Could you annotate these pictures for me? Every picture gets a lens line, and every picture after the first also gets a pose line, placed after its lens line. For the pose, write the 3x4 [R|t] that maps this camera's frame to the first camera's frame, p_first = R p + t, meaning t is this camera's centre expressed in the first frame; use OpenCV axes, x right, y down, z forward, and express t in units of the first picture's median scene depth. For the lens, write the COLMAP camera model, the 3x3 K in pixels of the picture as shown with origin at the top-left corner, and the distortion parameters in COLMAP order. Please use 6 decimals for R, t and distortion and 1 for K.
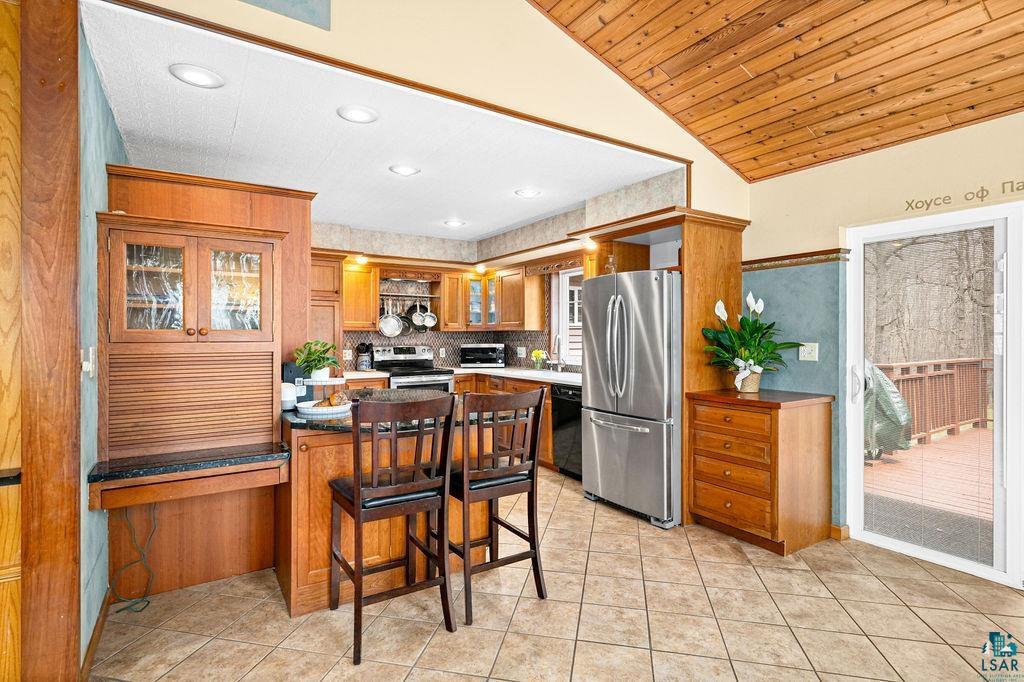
lens RADIAL K [[491.8, 0, 512.0], [0, 491.8, 341.0], [0, 0, 1]] dist [0.000910, 0.000184]
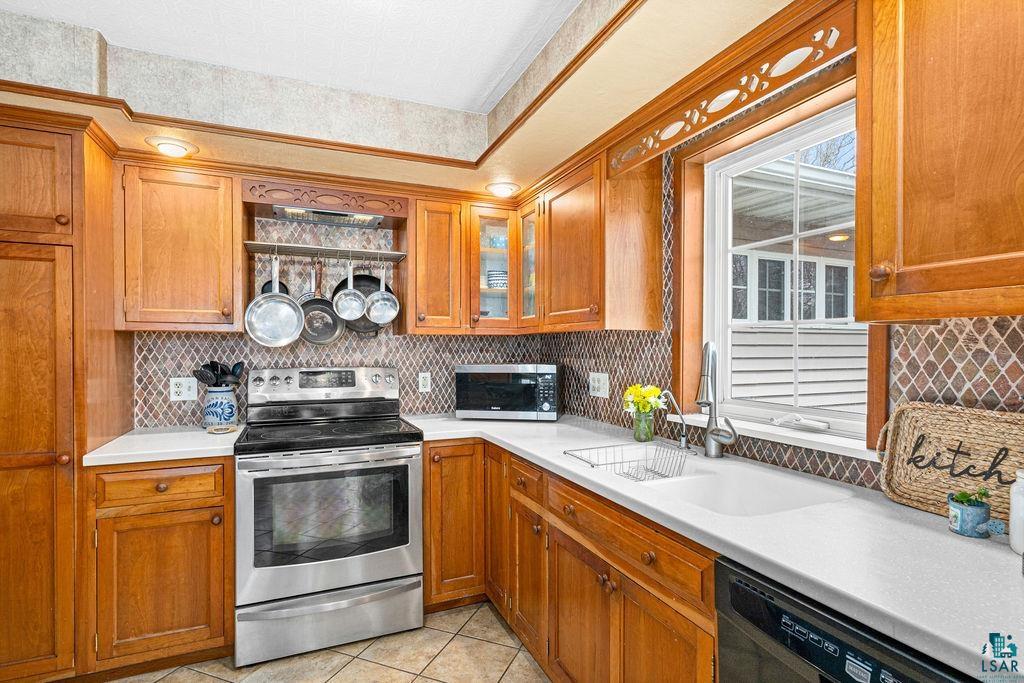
lens RADIAL K [[501.6, 0, 510.5], [0, 501.6, 353.1], [0, 0, 1]] dist [0.000484, 0.000009]
pose [[0.983778, 0.003463, -0.179358, 0.022353], [-0.003781, 0.999992, -0.001429, -0.003393], [0.179352, 0.002084, 0.983783, 0.582854]]
